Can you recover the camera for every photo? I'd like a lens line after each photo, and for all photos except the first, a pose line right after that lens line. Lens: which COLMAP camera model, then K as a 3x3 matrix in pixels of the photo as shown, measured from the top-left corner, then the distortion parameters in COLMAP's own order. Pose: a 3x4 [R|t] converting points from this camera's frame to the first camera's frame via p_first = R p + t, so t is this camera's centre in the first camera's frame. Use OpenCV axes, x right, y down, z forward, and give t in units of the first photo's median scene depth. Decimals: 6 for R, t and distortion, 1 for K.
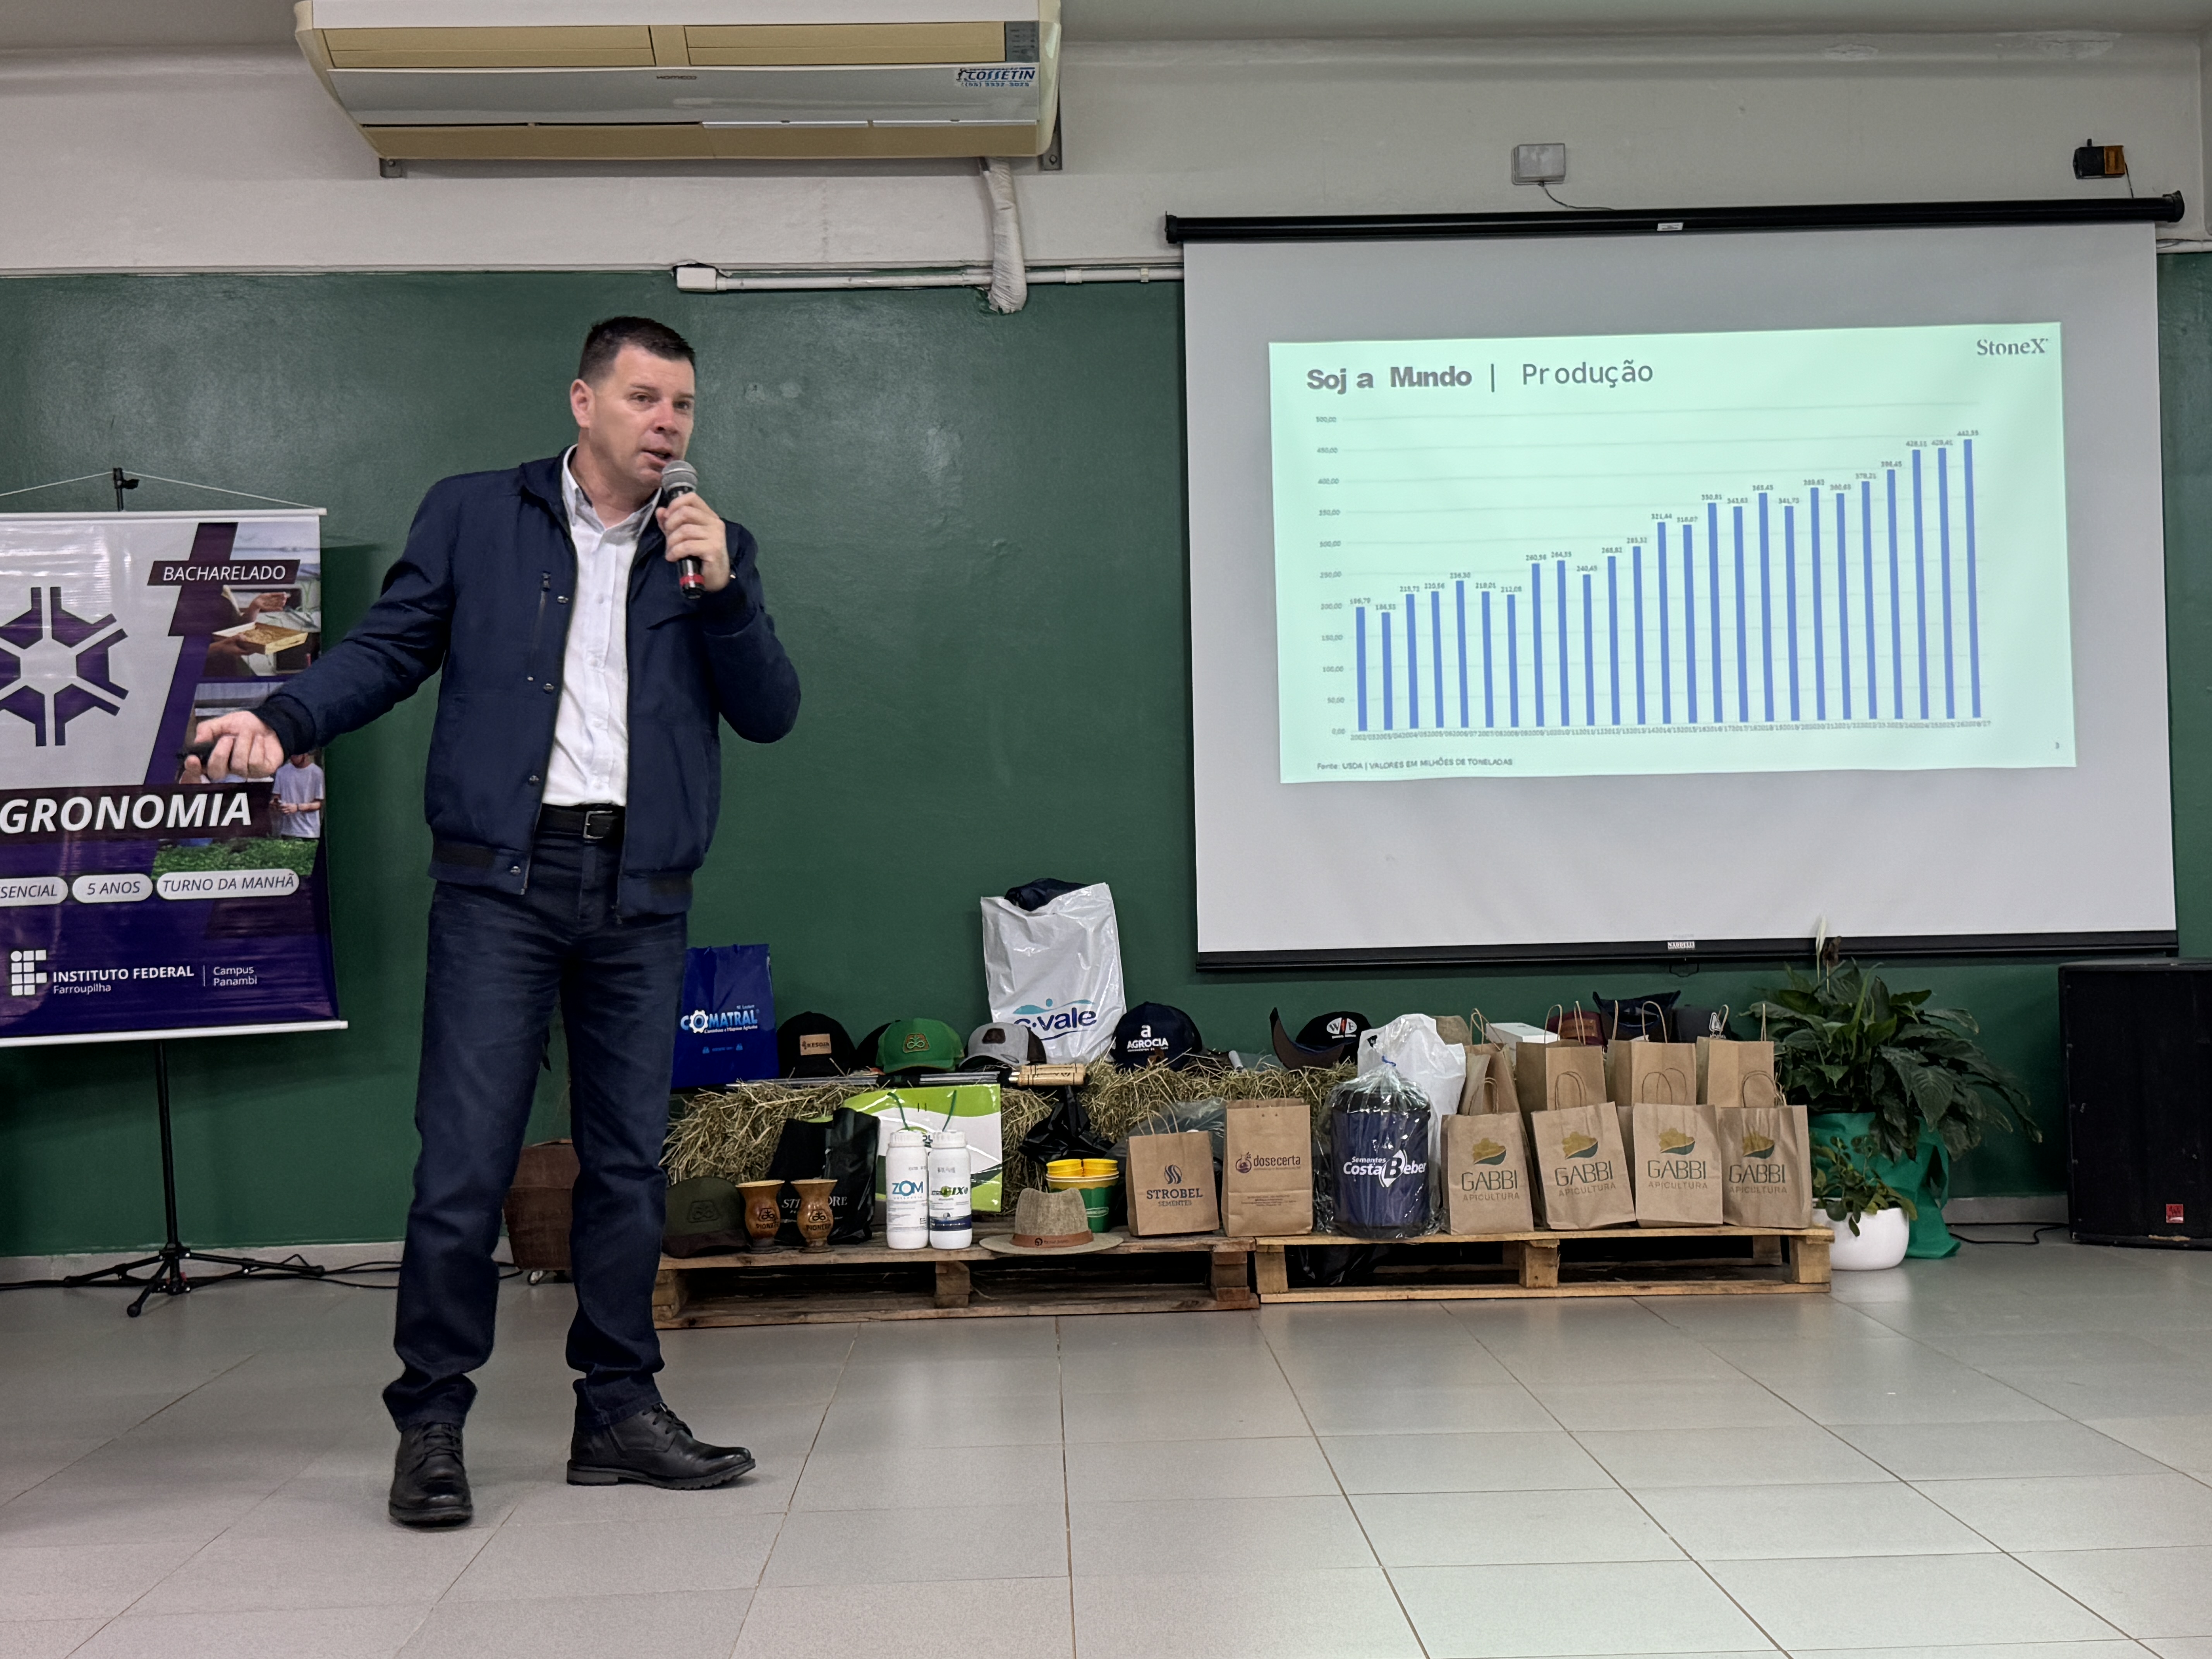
lens RADIAL K [[2674.3, 0, 1106.0], [0, 2674.3, 829.5], [0, 0, 1]] dist [0.213983, -0.509481]
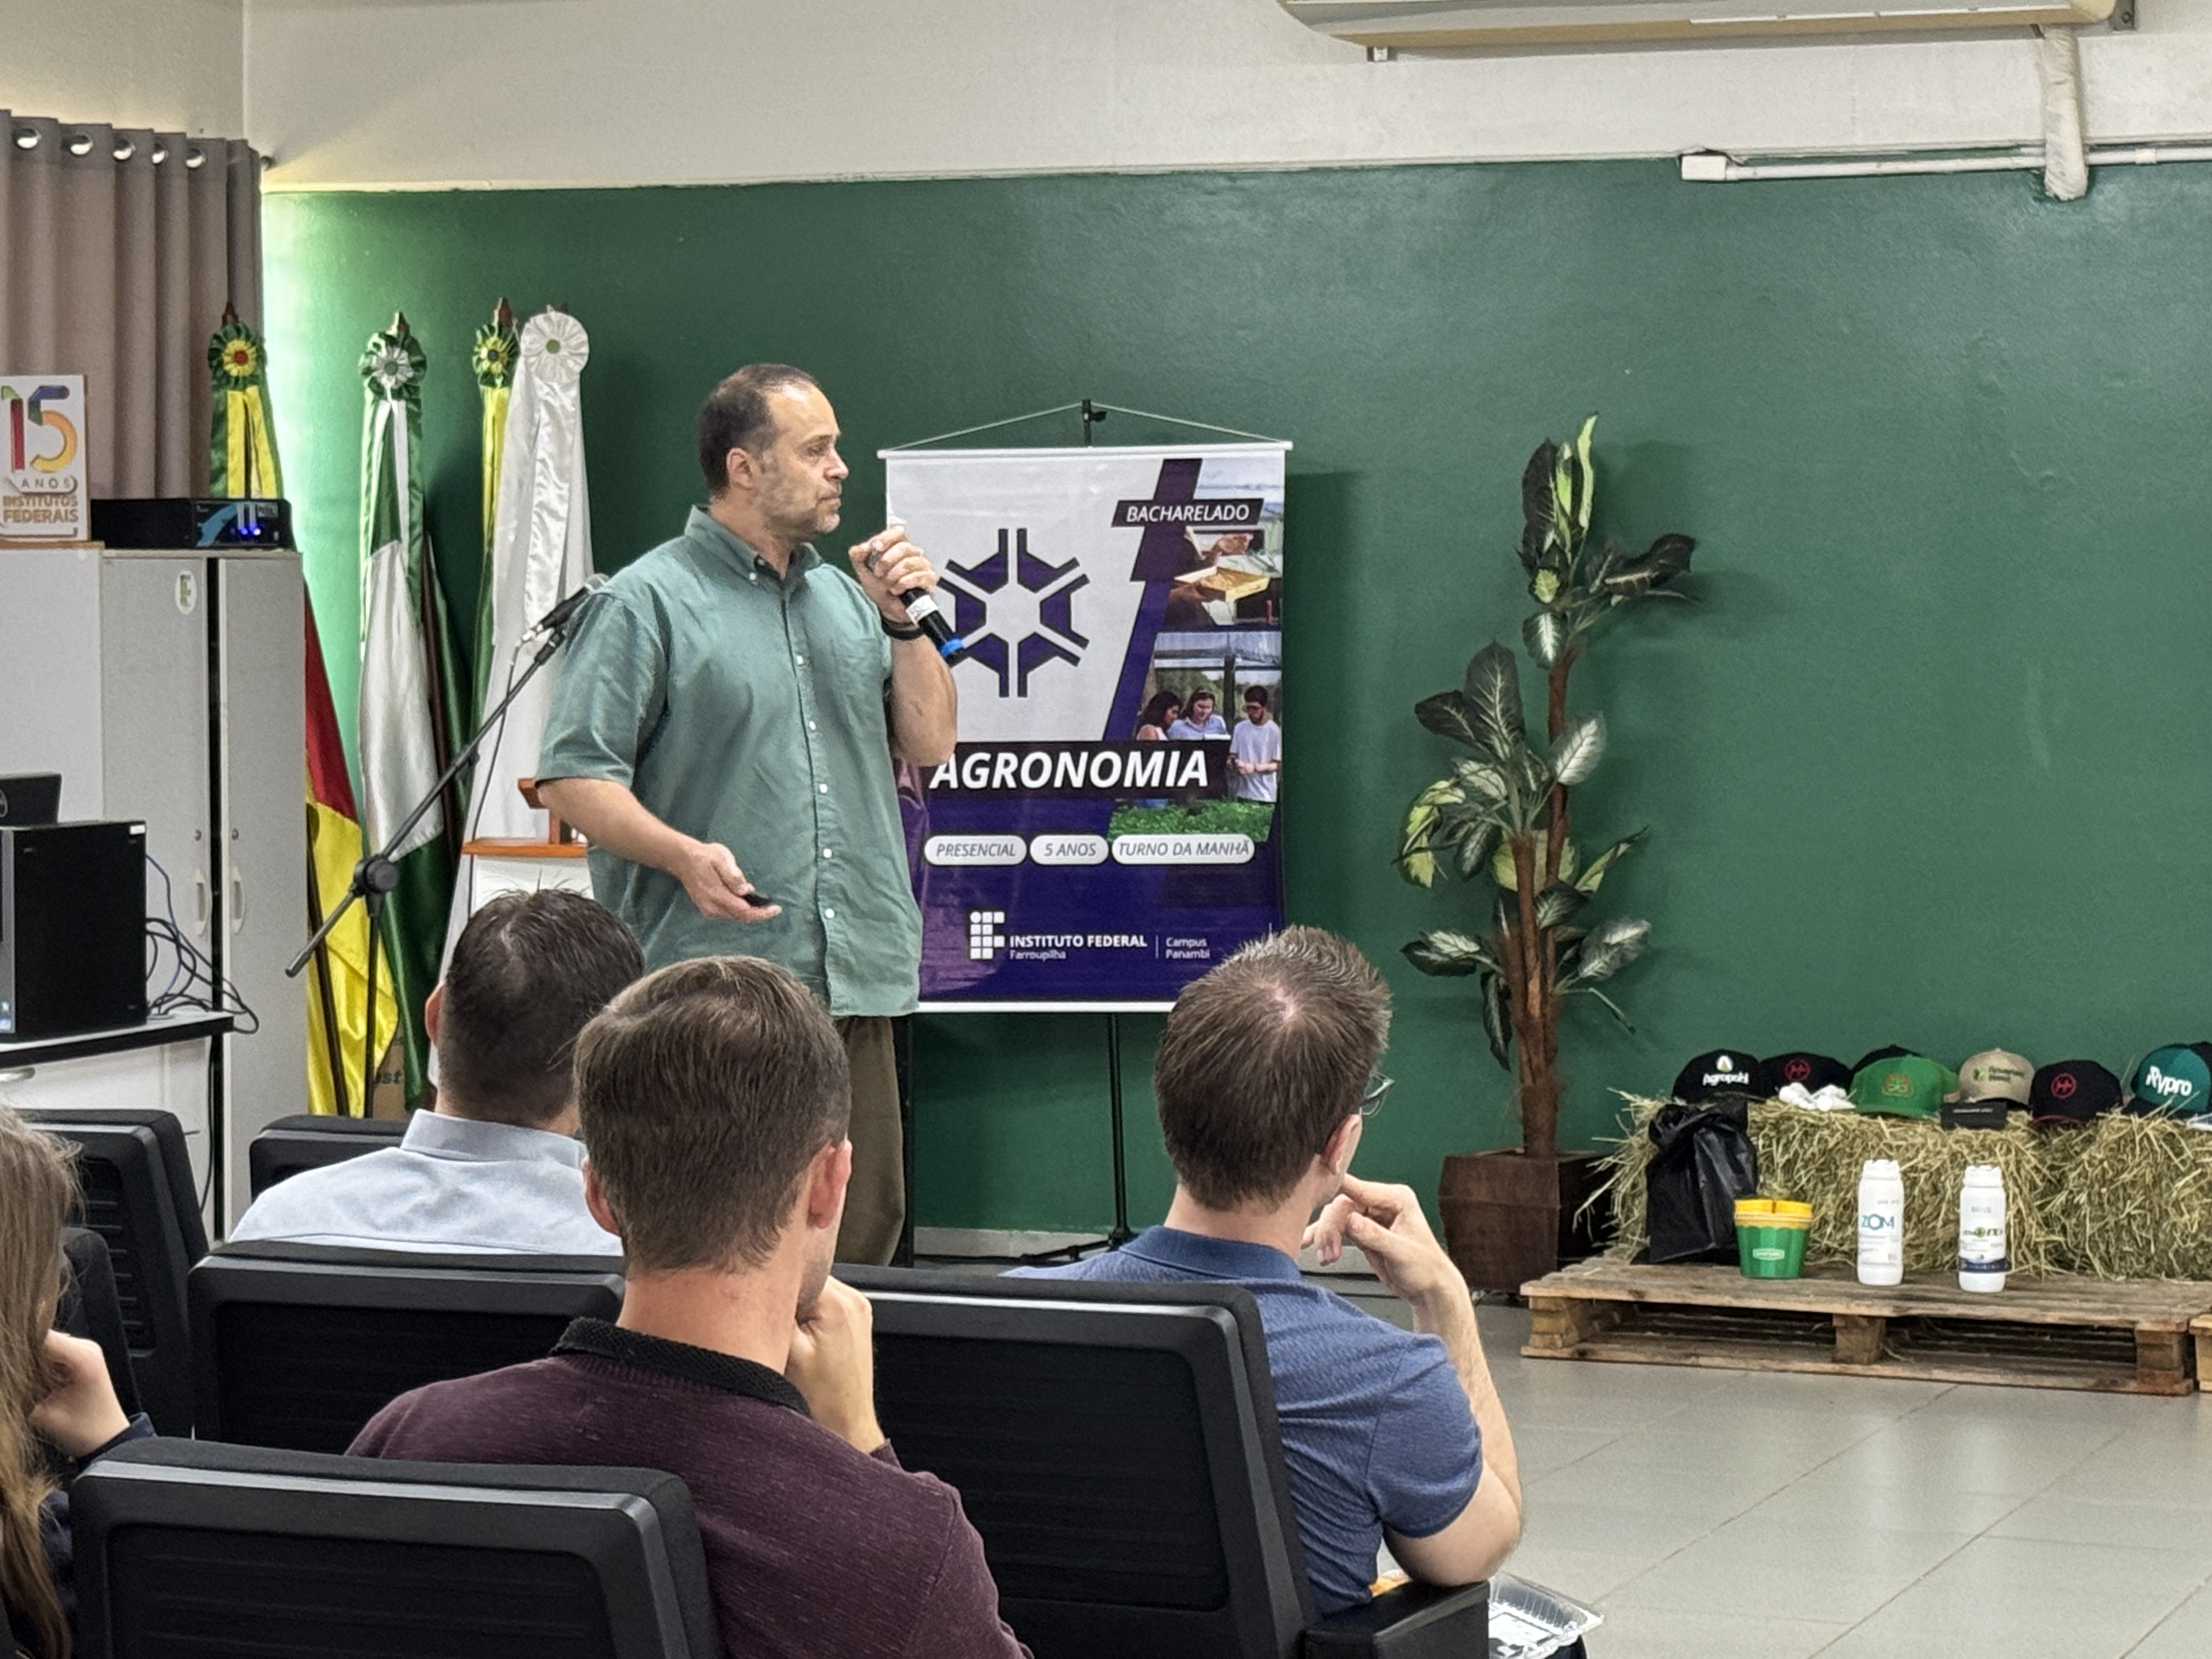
lens RADIAL K [[5425.9, 0, 1106.0], [0, 5425.9, 829.5], [0, 0, 1]] dist [0.113077, 0.255617]
pose [[0.919728, 0.045208, -0.389944, 0.375821], [-0.018573, 0.997246, 0.071808, -0.119306], [0.392116, -0.058801, 0.918034, -0.712438]]
